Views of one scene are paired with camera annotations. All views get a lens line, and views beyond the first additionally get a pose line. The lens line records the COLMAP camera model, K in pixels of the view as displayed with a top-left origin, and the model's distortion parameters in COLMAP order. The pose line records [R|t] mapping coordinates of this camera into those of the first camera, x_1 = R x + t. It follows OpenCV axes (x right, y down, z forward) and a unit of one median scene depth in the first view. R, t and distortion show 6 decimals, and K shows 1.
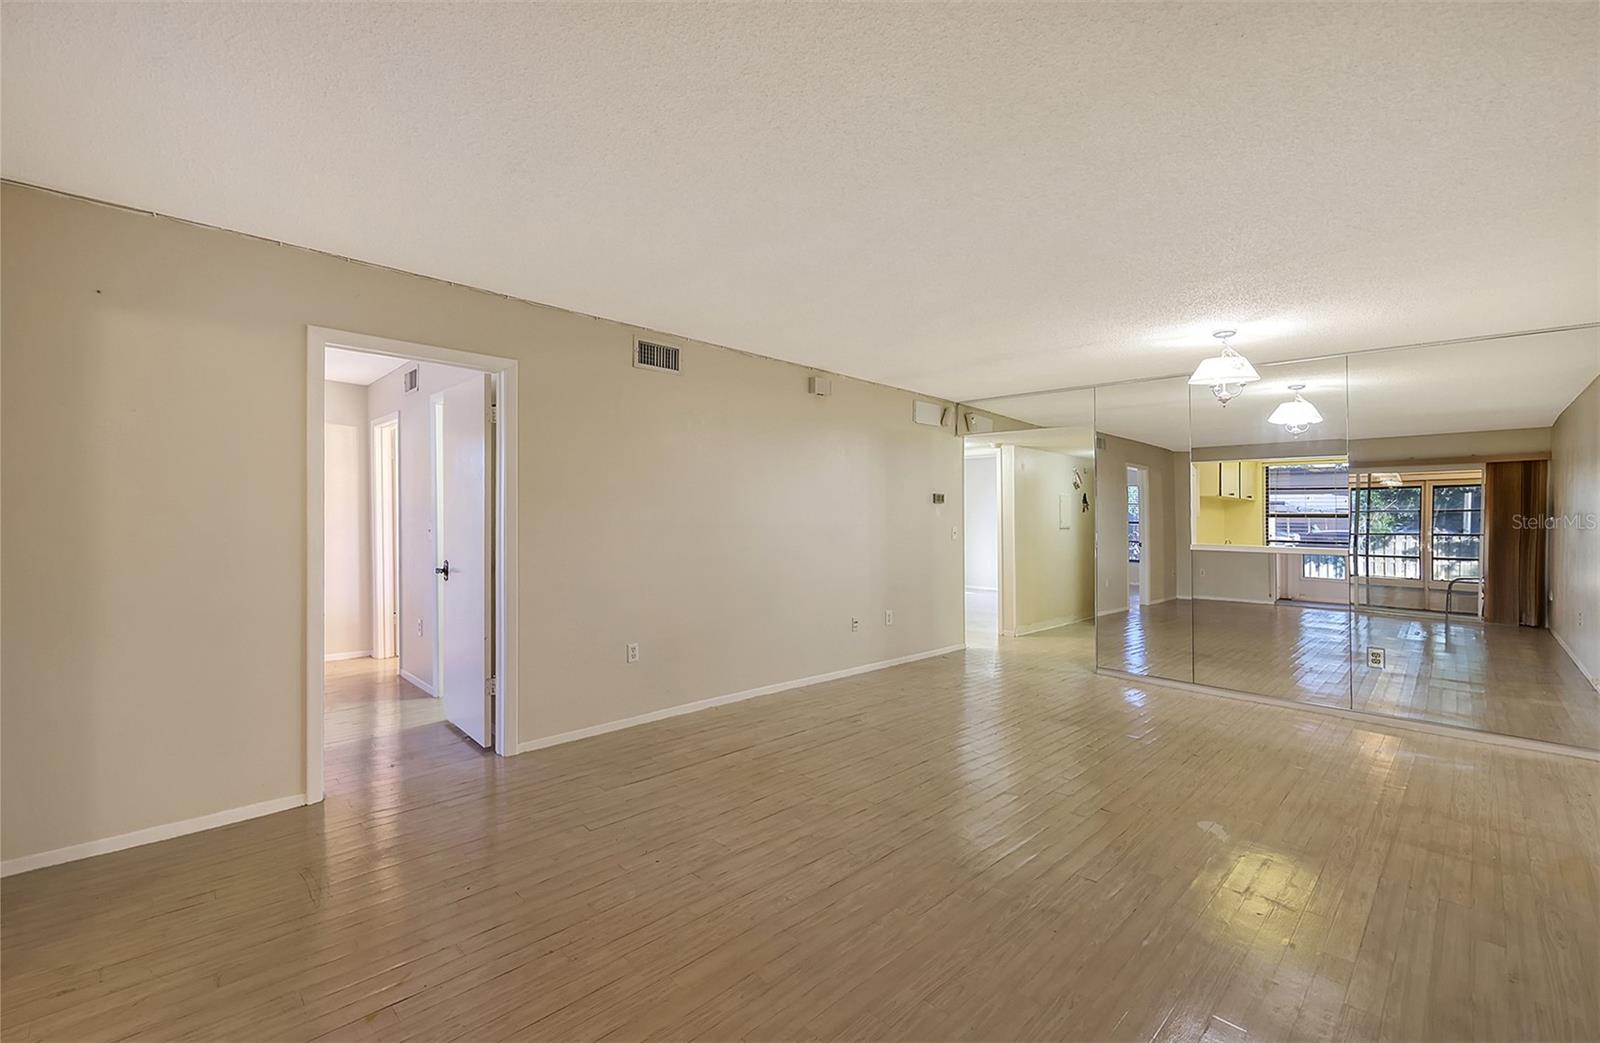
lens RADIAL K [[644.5, 0, 796.5], [0, 644.5, 521.4], [0, 0, 1]] dist [-0.012248, -0.000143]
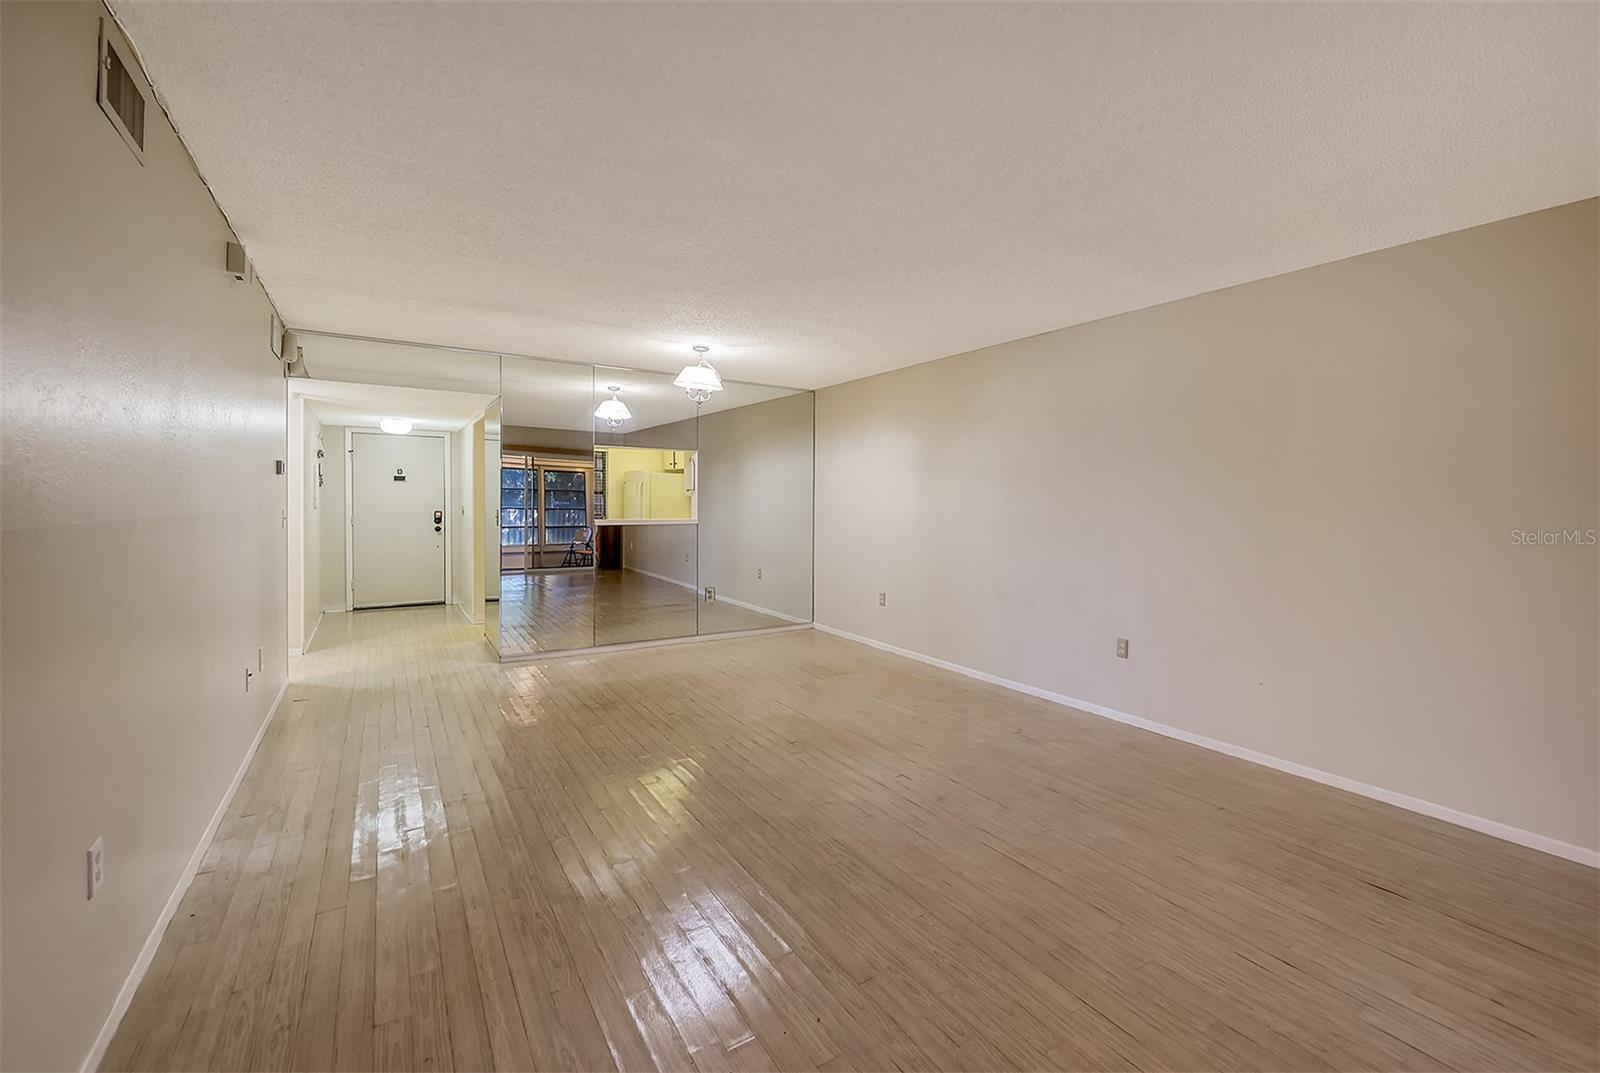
lens RADIAL K [[681.4, 0, 798.8], [0, 681.4, 492.7], [0, 0, 1]] dist [0.000460, -0.000186]
pose [[0.218097, 0.009534, 0.975881, -0.560260], [-0.005259, 0.999949, -0.008594, -0.005833], [-0.975913, -0.003258, 0.218136, 0.531615]]
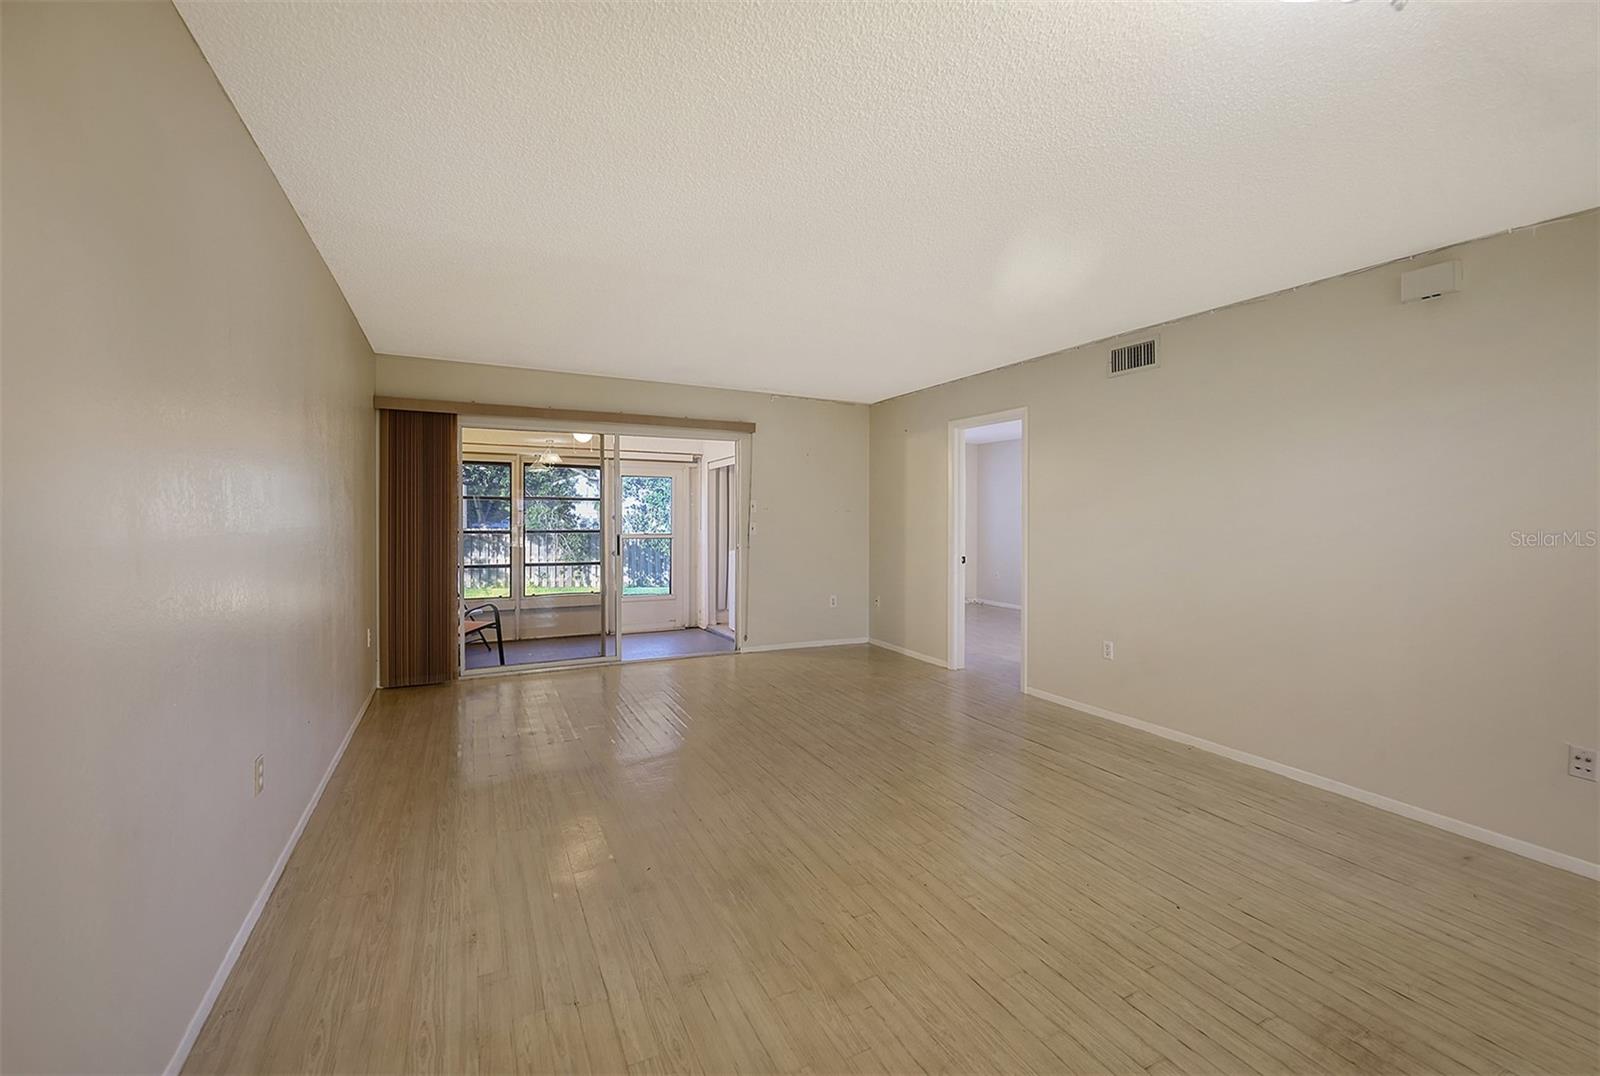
lens RADIAL K [[641.6, 0, 801.4], [0, 641.6, 538.3], [0, 0, 1]] dist [0.000908, 0.000067]
pose [[-0.271103, 0.020989, -0.962322, 0.907619], [-0.016928, 0.999504, 0.026569, 0.003241], [0.962402, 0.023494, -0.270613, 0.815434]]
